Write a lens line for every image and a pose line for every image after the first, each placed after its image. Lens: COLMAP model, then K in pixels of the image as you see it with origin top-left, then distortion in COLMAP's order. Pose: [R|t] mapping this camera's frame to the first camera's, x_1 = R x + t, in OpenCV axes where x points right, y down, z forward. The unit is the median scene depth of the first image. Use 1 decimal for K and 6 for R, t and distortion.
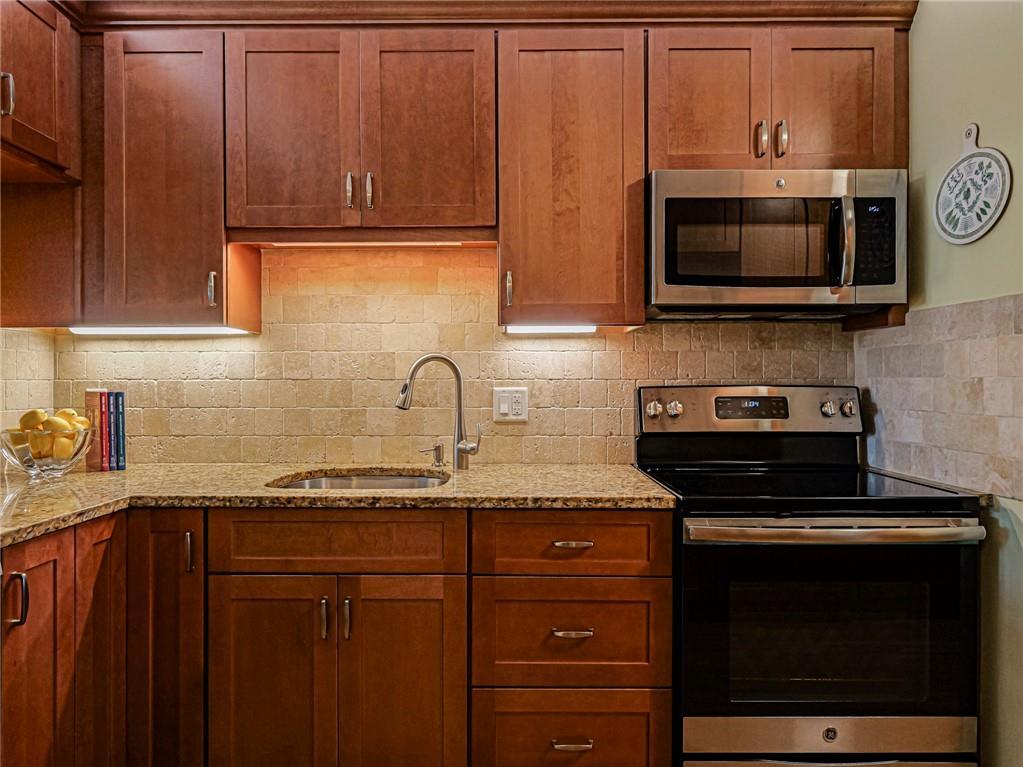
lens RADIAL K [[656.3, 0, 508.5], [0, 656.3, 383.2], [0, 0, 1]] dist [-0.006000, 0.001808]
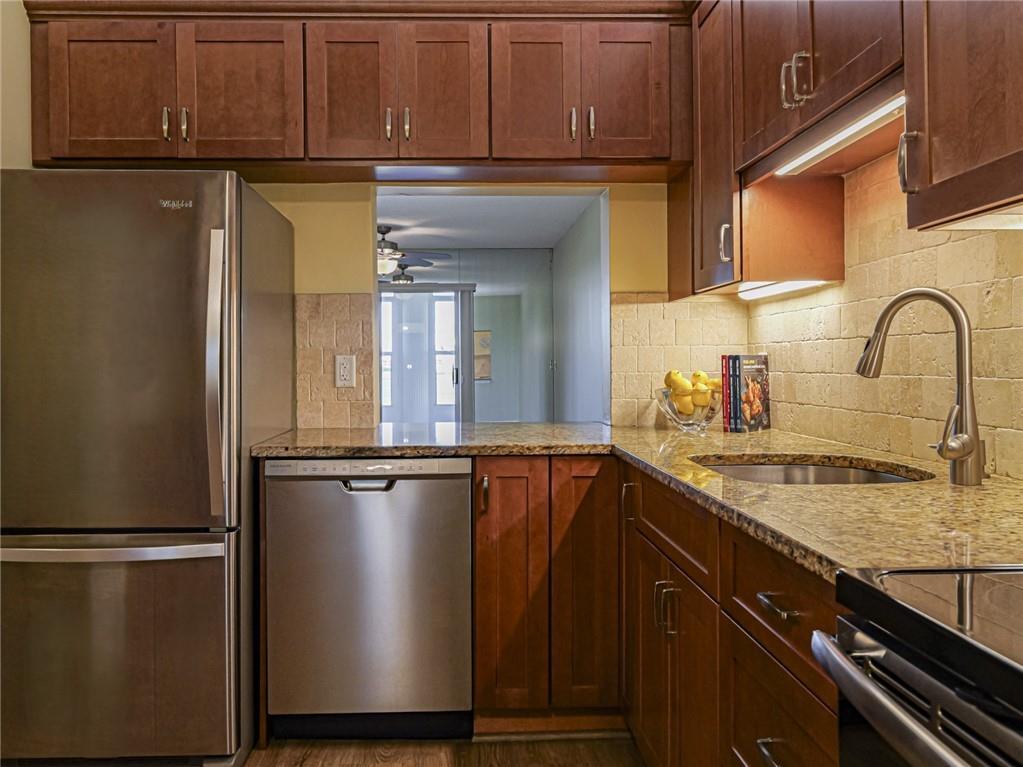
lens RADIAL K [[796.7, 0, 477.5], [0, 796.7, 367.5], [0, 0, 1]] dist [0.005020, -0.006614]
pose [[0.031470, 0.006337, -0.999485, 0.674104], [0.006399, 0.999958, 0.006541, 0.024053], [0.999484, -0.006602, 0.031428, 0.610819]]
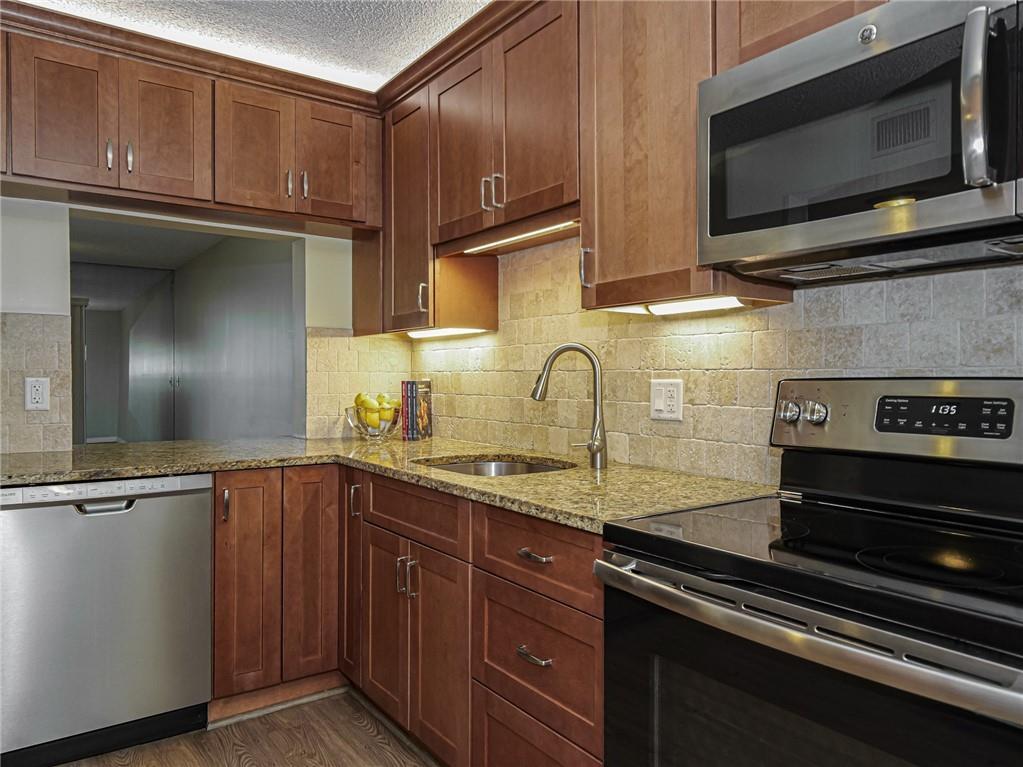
lens RADIAL K [[705.6, 0, 510.2], [0, 705.6, 380.9], [0, 0, 1]] dist [0.002609, -0.004617]
pose [[0.584977, 0.007279, -0.811017, 0.722160], [-0.004106, 0.999973, 0.006013, 0.004412], [0.811039, -0.000187, 0.584992, 0.358628]]
